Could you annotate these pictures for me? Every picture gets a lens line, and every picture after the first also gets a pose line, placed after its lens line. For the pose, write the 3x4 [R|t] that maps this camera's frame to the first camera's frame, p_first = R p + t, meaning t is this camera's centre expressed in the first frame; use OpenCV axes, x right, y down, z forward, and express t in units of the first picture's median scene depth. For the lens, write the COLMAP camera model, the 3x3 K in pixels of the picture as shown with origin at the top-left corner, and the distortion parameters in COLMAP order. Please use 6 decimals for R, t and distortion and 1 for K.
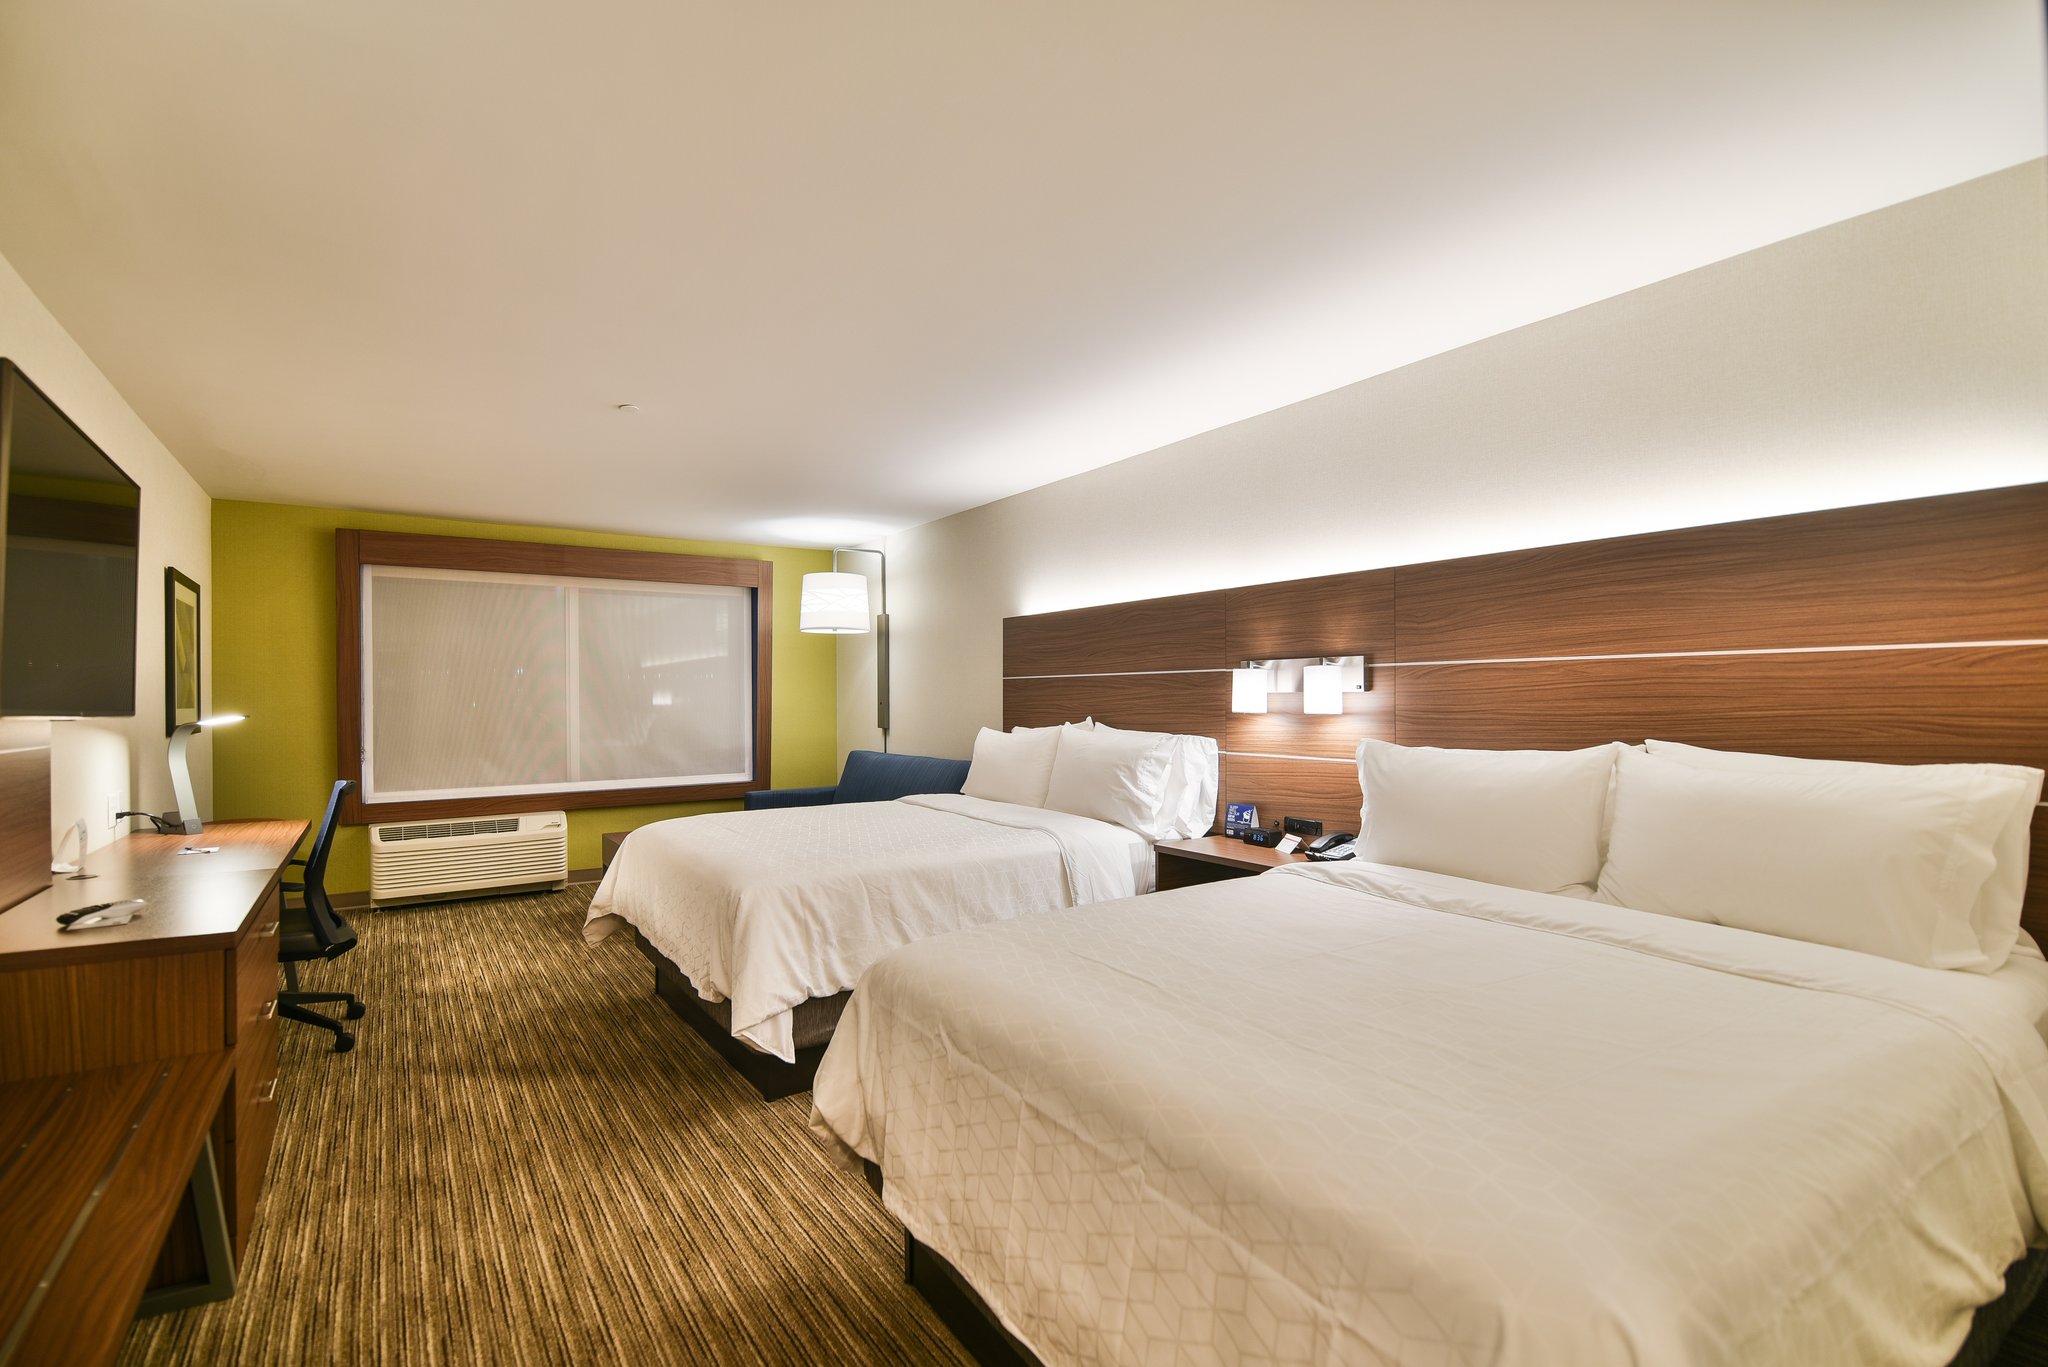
lens RADIAL K [[932.6, 0, 1020.0], [0, 932.6, 689.0], [0, 0, 1]] dist [0.016374, -0.000266]
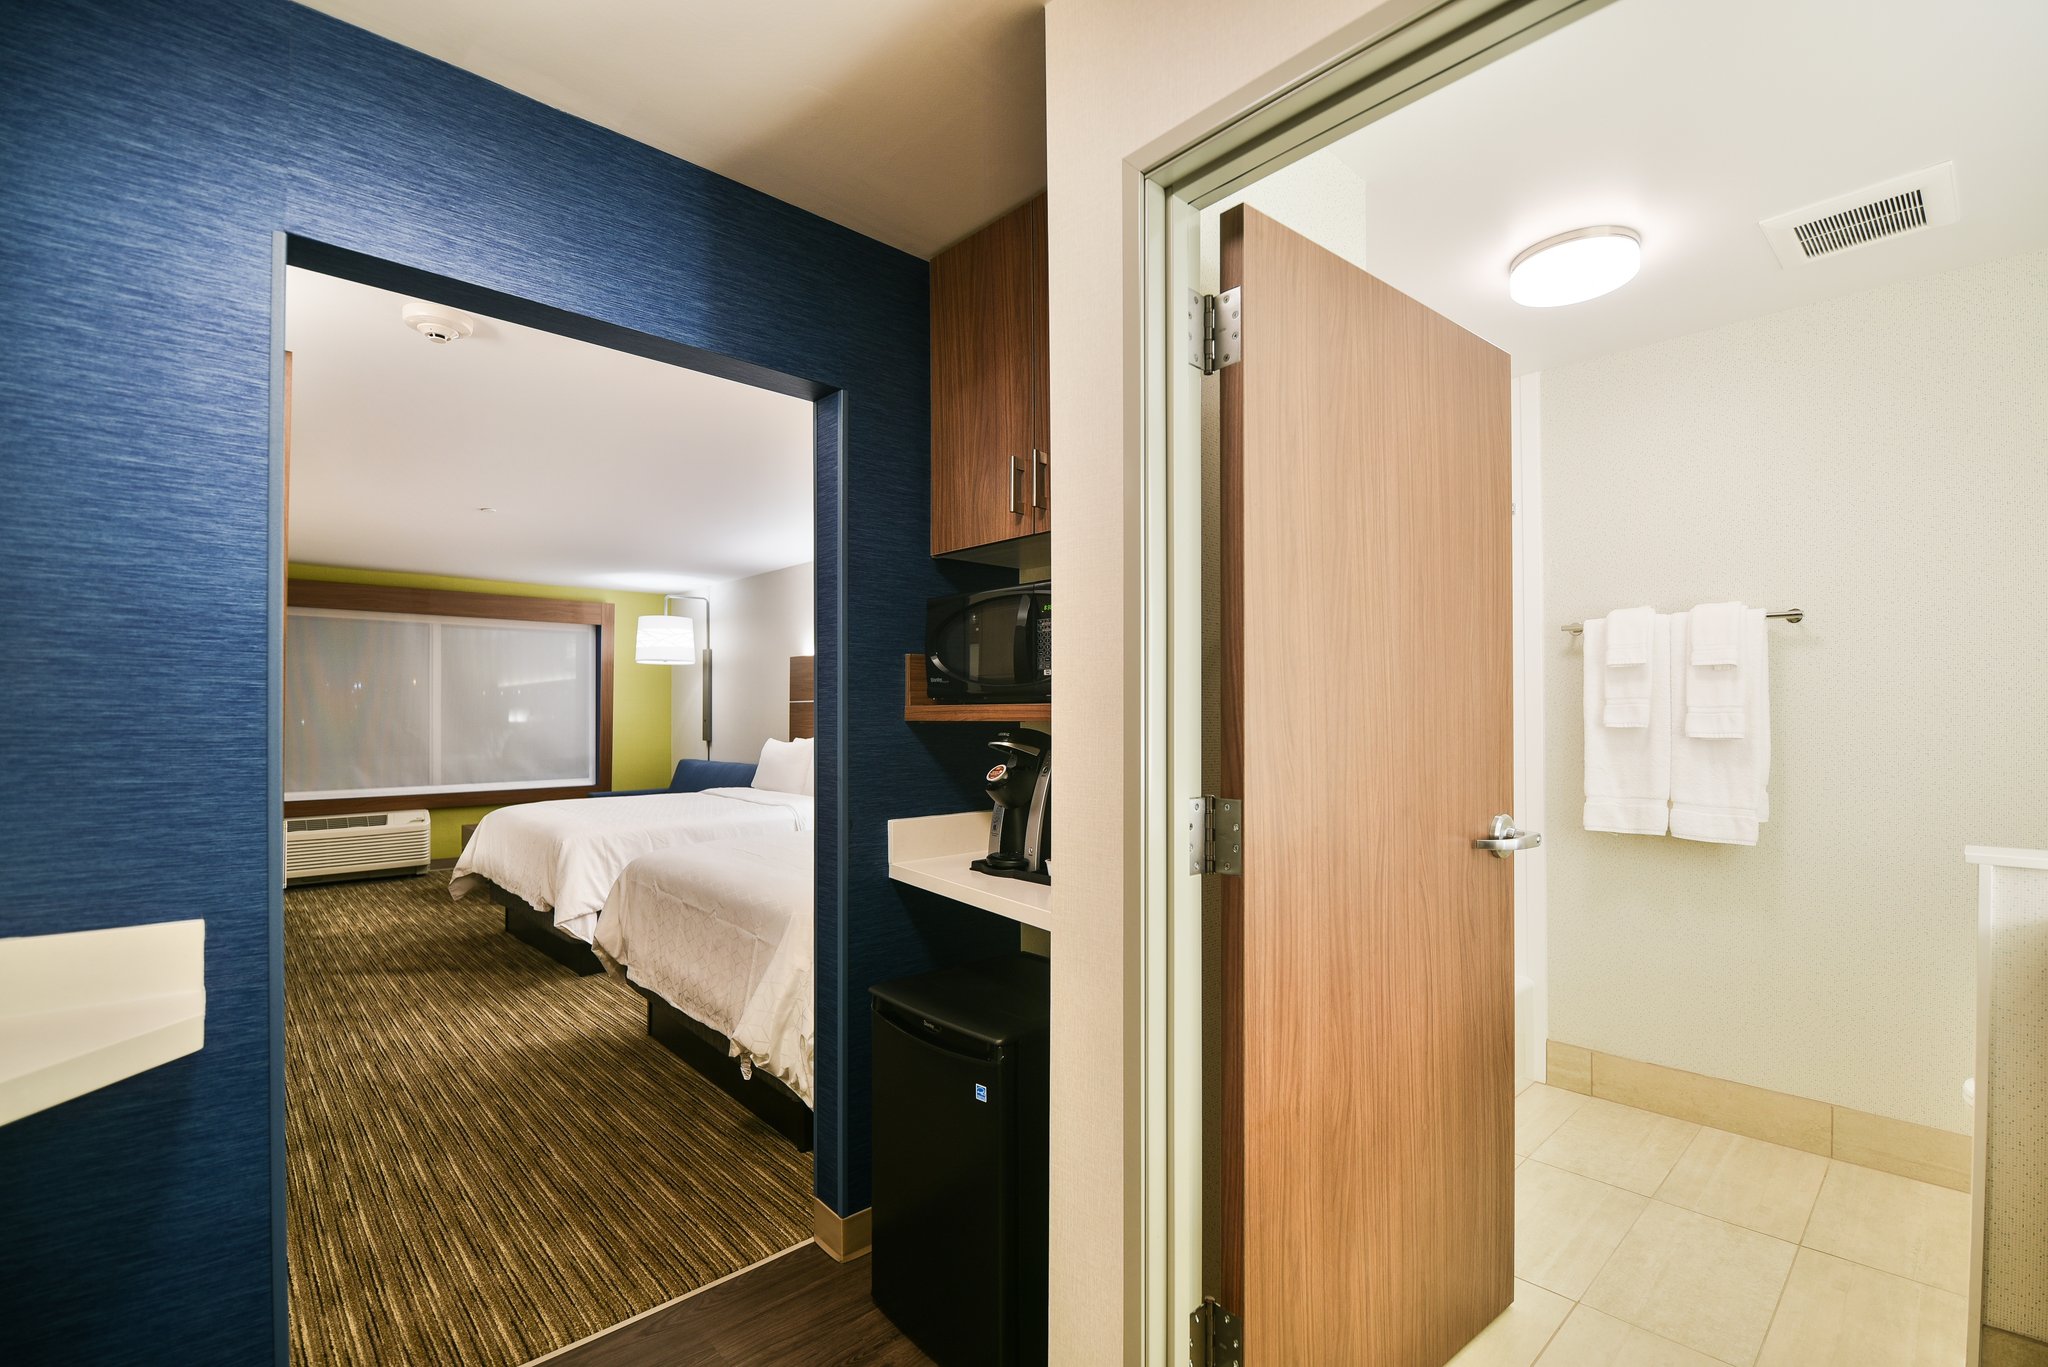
lens RADIAL K [[916.4, 0, 1034.2], [0, 916.4, 702.1], [0, 0, 1]] dist [0.010803, -0.000048]
pose [[0.989953, 0.005302, 0.141297, 0.154494], [-0.004328, 0.999965, -0.007201, -0.003573], [-0.141330, 0.006517, 0.989941, -0.372127]]
